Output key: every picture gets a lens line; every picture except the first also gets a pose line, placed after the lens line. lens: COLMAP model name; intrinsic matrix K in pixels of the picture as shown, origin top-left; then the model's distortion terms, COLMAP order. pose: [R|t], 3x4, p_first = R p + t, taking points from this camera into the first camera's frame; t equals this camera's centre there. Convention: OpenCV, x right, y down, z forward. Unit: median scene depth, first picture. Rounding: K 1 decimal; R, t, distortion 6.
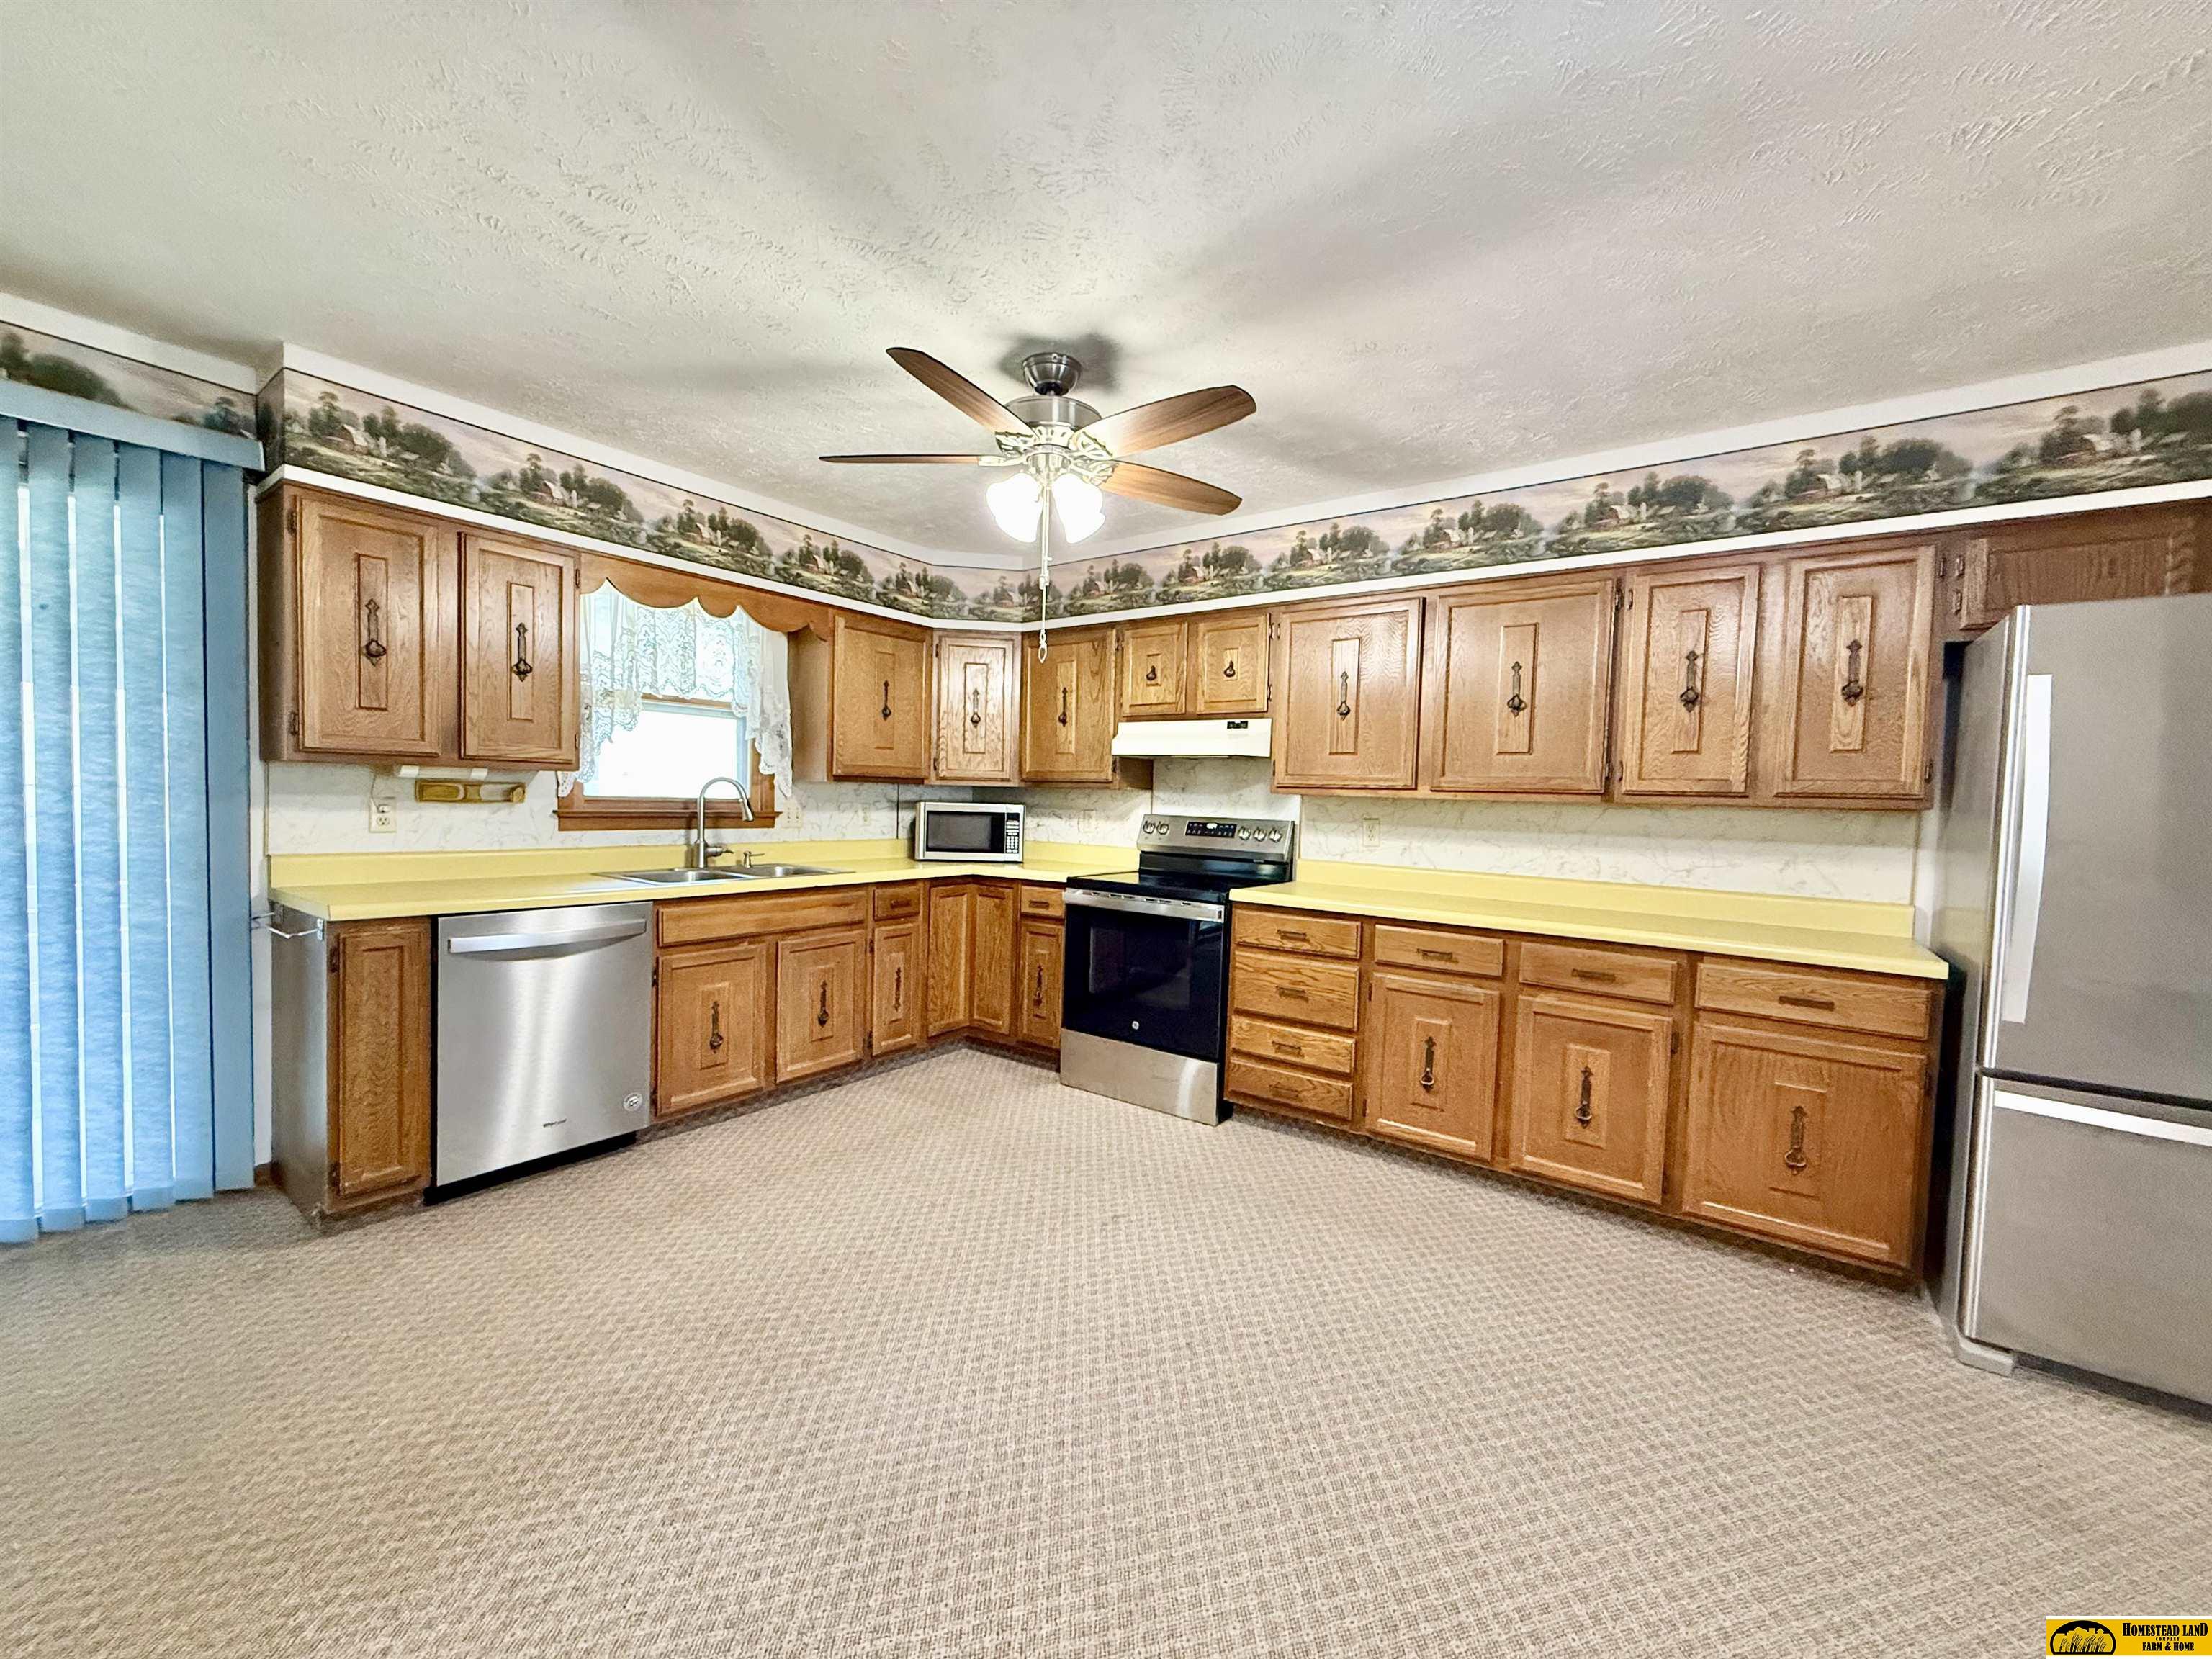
lens RADIAL K [[896.2, 0, 1106.0], [0, 896.2, 829.5], [0, 0, 1]] dist [0.000540, 0.000267]
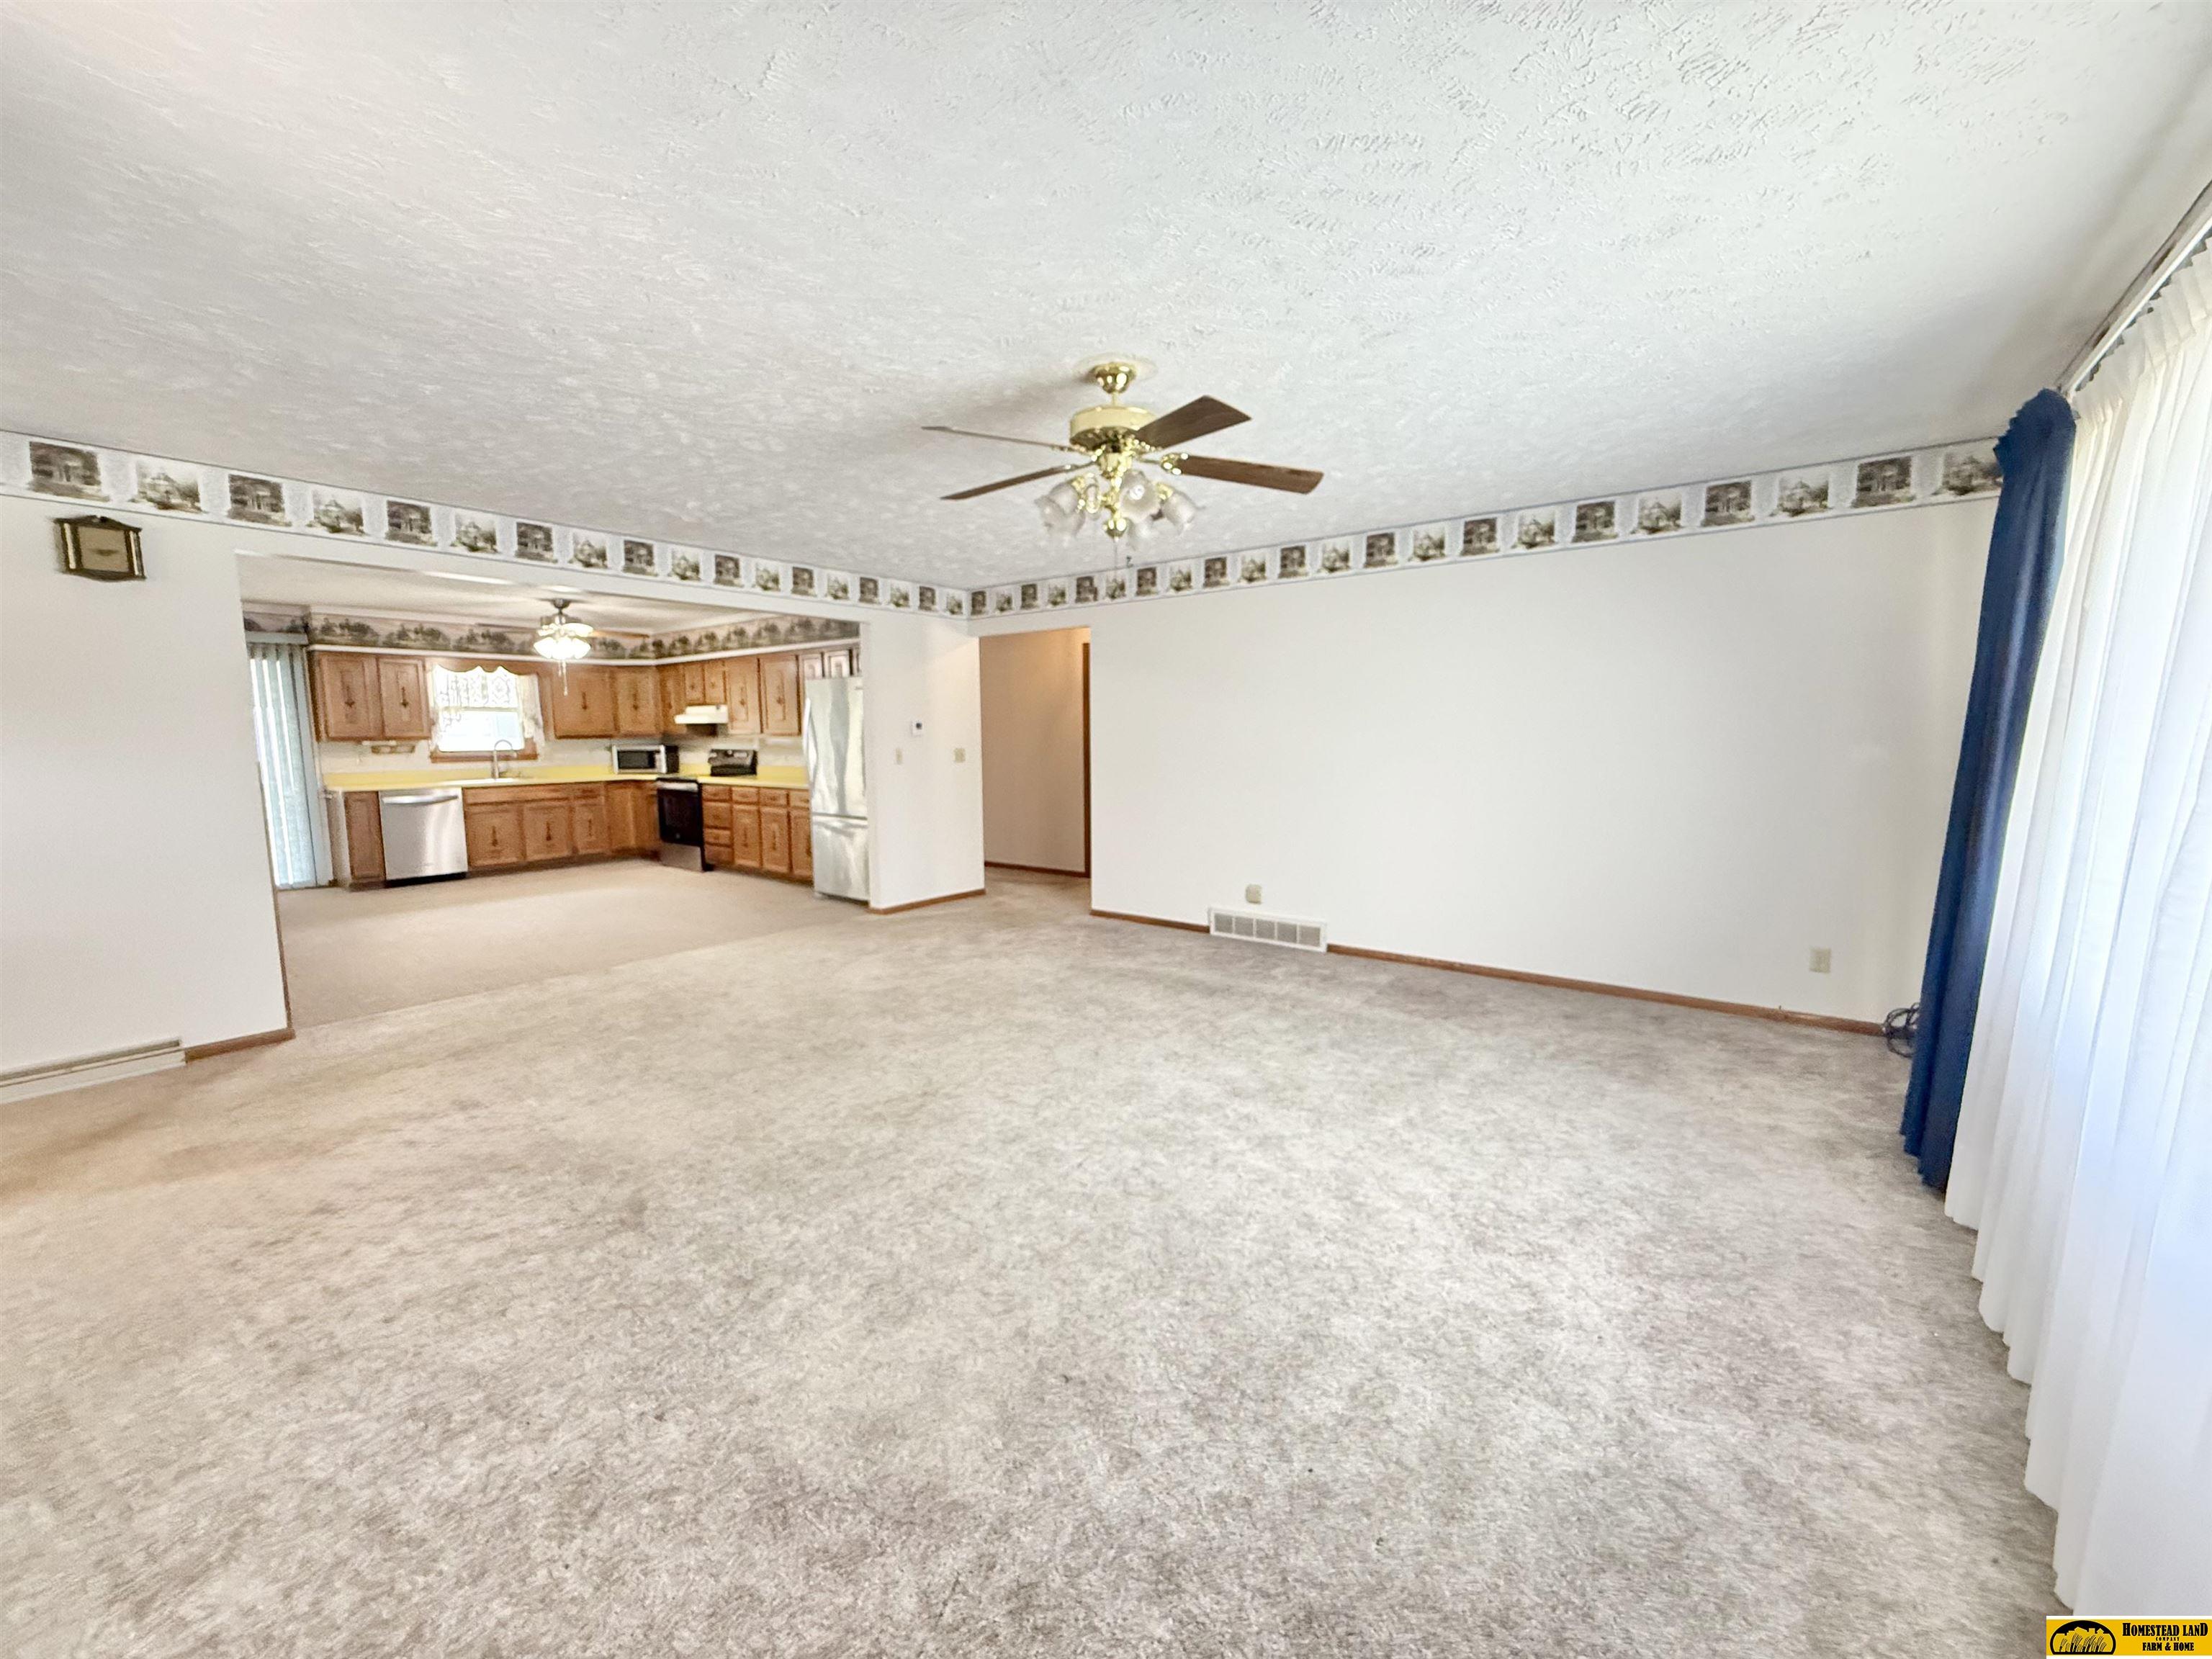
lens RADIAL K [[892.0, 0, 1099.6], [0, 892.0, 834.1], [0, 0, 1]] dist [0.000276, -0.000125]
pose [[0.999038, -0.035252, -0.026086, 1.384047], [0.037144, 0.996416, 0.075999, 0.080885], [0.023313, -0.076895, 0.996767, -1.540180]]
